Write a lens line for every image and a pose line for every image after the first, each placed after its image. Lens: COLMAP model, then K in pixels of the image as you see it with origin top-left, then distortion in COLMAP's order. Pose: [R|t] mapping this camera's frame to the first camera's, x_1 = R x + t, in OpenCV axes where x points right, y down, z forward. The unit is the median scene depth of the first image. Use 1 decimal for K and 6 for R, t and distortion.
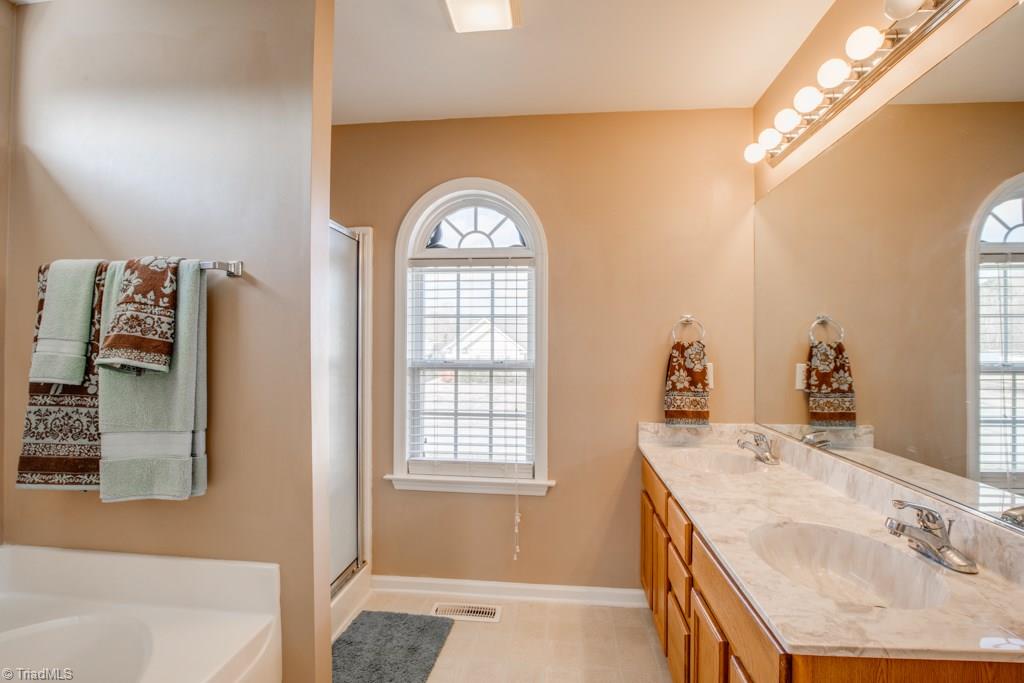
lens RADIAL K [[467.5, 0, 511.4], [0, 467.5, 341.7], [0, 0, 1]] dist [-0.031544, 0.003770]
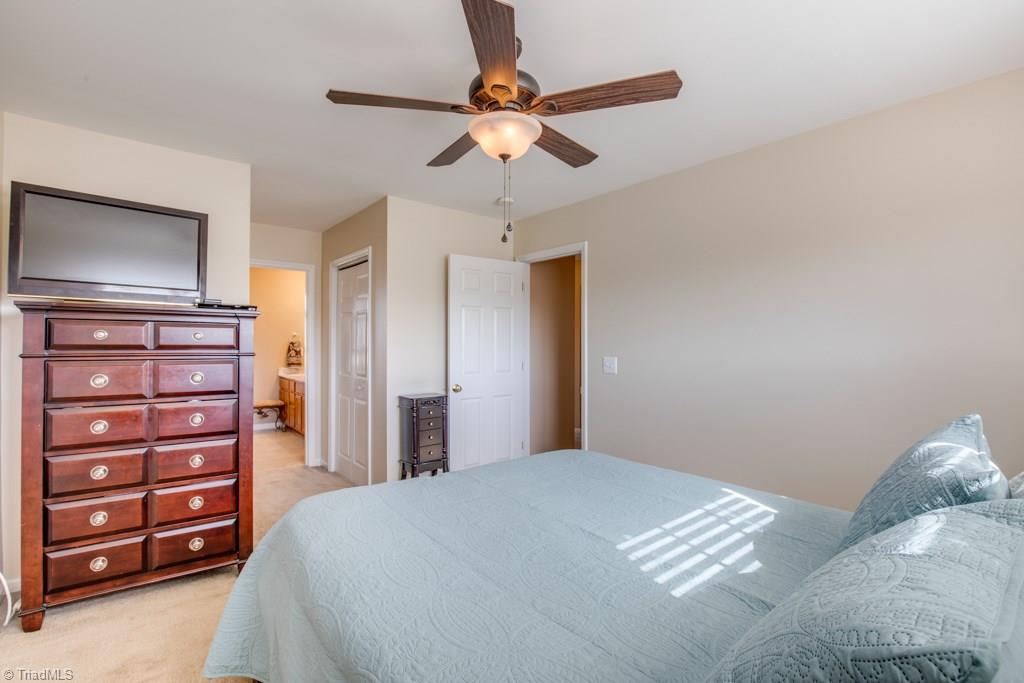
lens RADIAL K [[467.5, 0, 516.7], [0, 467.5, 341.2], [0, 0, 1]] dist [-0.031544, 0.003770]
pose [[0.637709, 0.004600, 0.770264, -1.135773], [-0.009220, 0.999956, 0.001662, -0.022447], [-0.770222, -0.008161, 0.637723, -2.268757]]
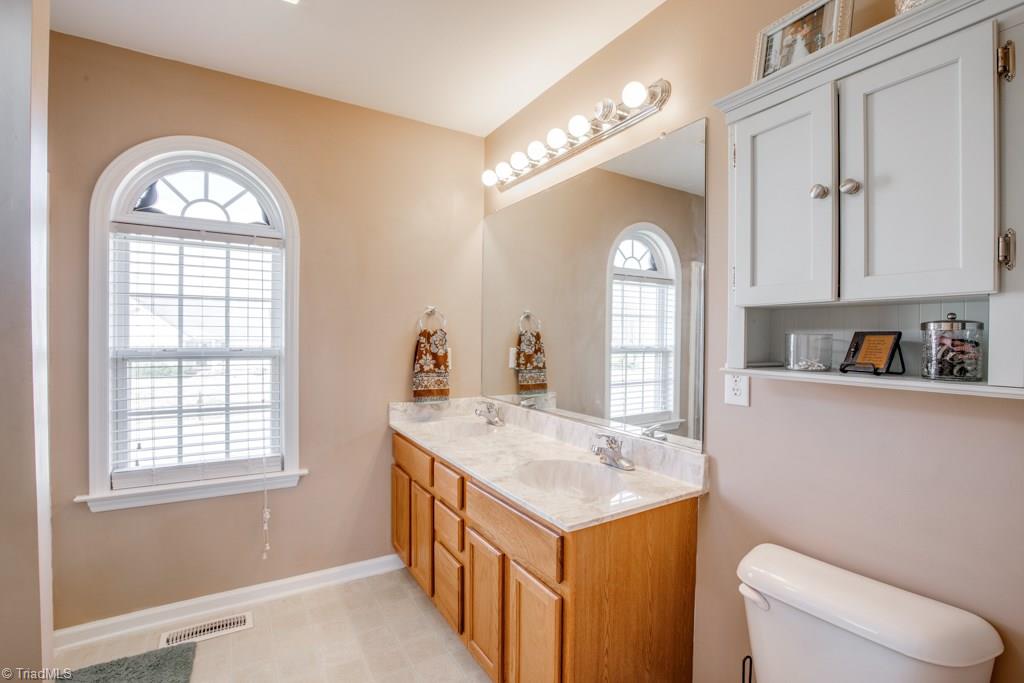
lens RADIAL K [[467.5, 0, 513.7], [0, 467.5, 342.0], [0, 0, 1]] dist [-0.031544, 0.003770]
pose [[0.797047, -0.003365, 0.603908, -0.160272], [-0.013005, 0.999657, 0.022735, 0.001548], [-0.603777, -0.025974, 0.796730, -0.042283]]
